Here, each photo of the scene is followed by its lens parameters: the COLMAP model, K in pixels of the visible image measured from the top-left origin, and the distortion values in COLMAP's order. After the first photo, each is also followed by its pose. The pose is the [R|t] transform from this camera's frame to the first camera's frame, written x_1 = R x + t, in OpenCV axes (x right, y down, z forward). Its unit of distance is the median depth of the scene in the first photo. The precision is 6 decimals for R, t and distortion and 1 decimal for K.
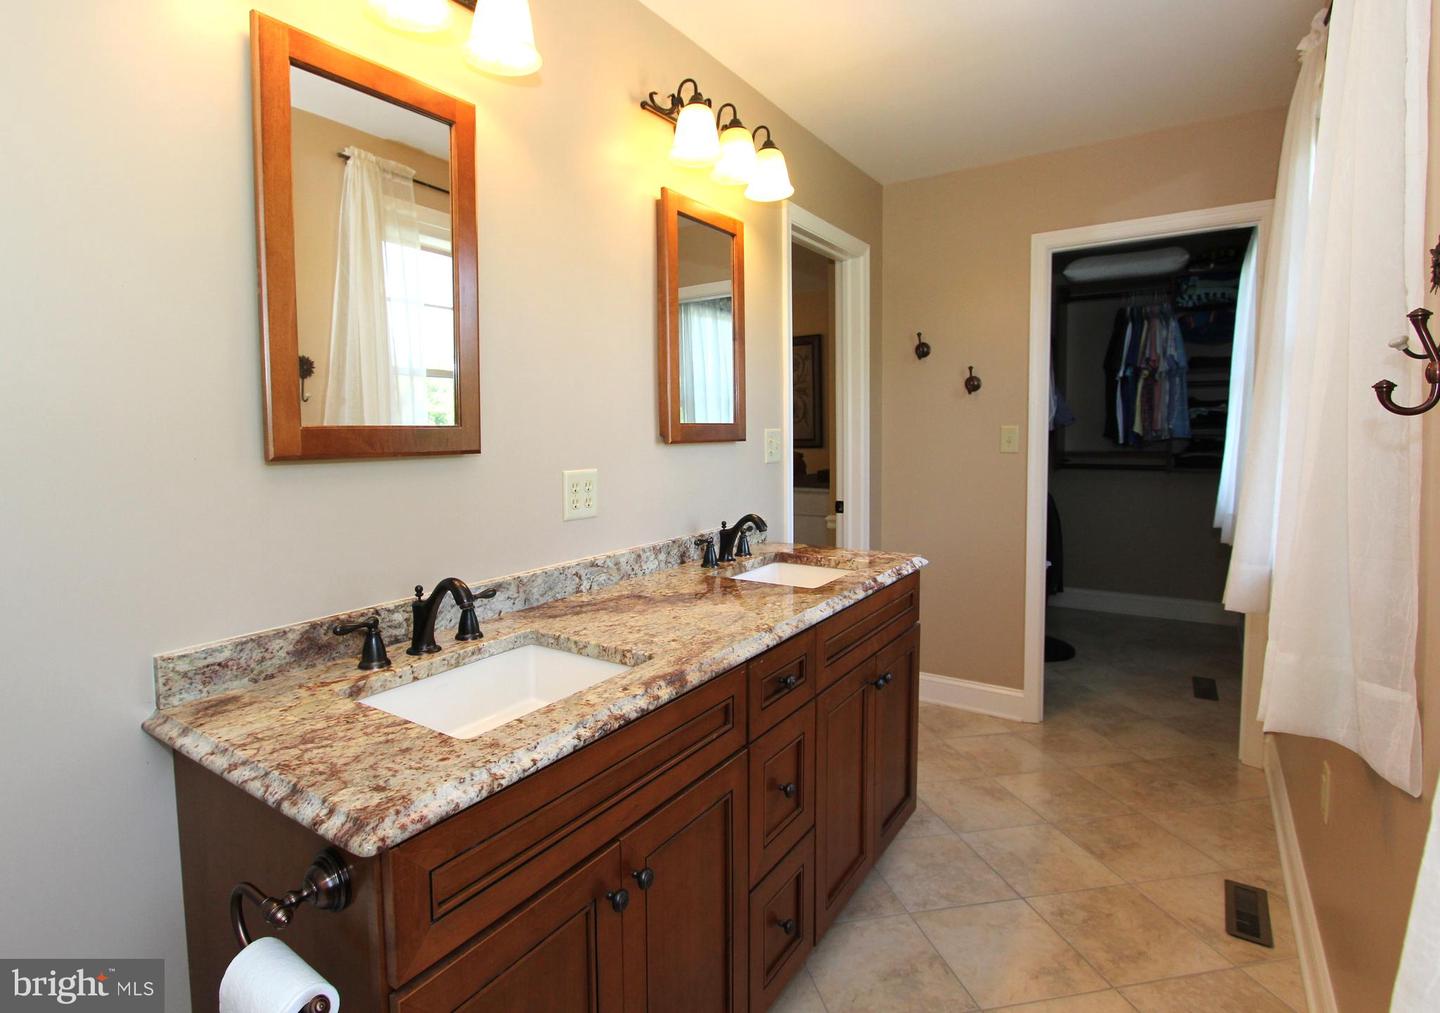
lens RADIAL K [[711.9, 0, 721.7], [0, 711.9, 467.2], [0, 0, 1]] dist [-0.034113, 0.000008]
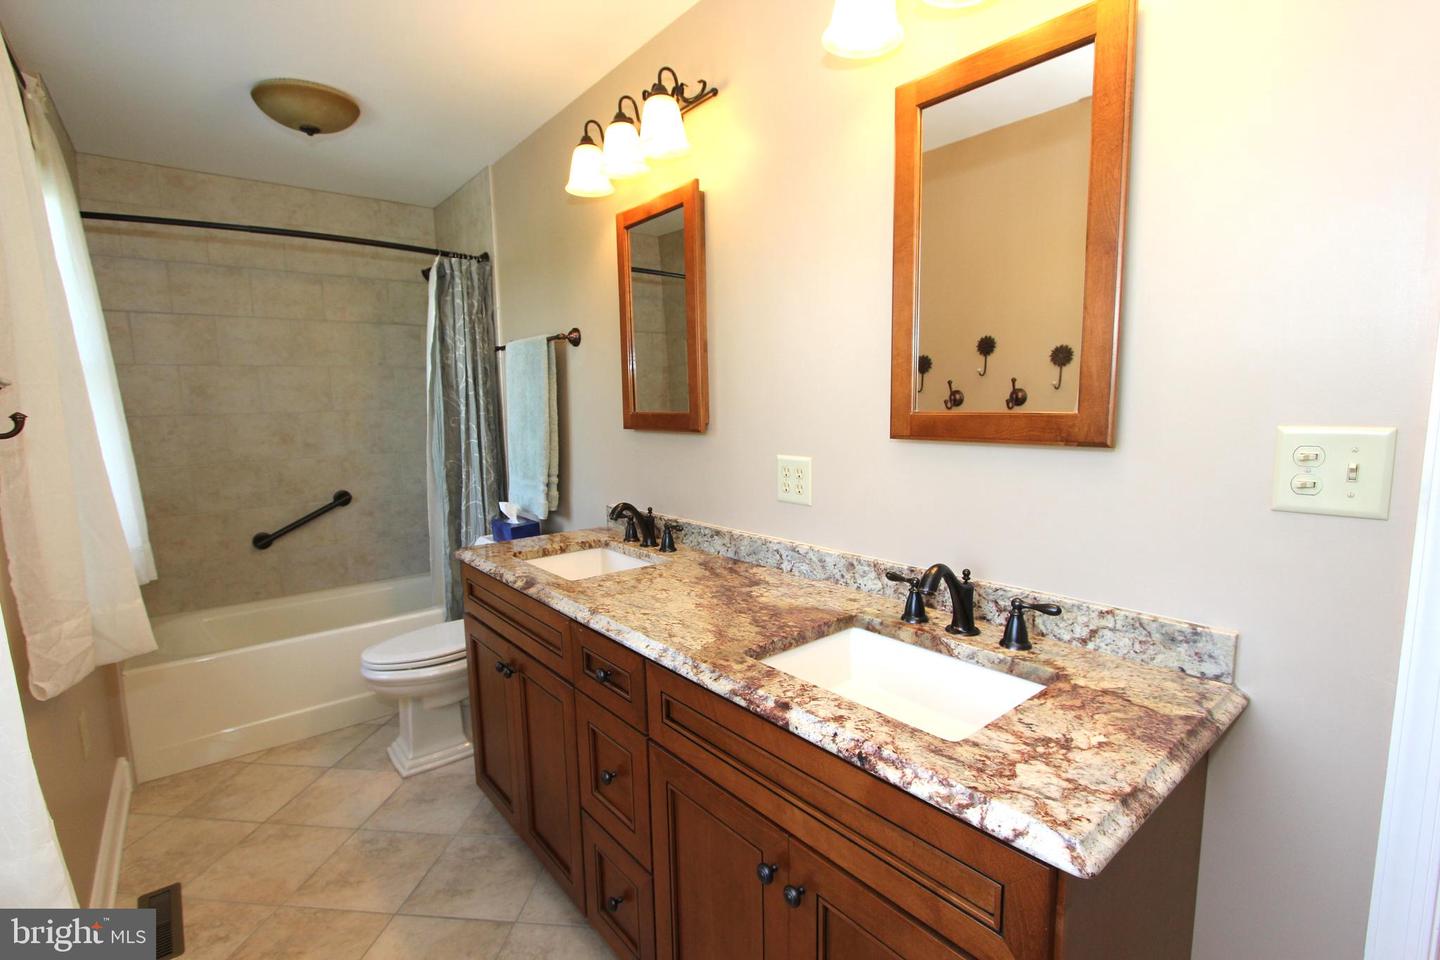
lens RADIAL K [[679.0, 0, 720.0], [0, 679.0, 480.0], [0, 0, 1]] dist [-0.019829, 0.001127]
pose [[-0.305018, 0.119528, -0.944816, 0.781011], [-0.037386, 0.989825, 0.137292, -0.094836], [0.951613, 0.077199, -0.297445, 1.209191]]
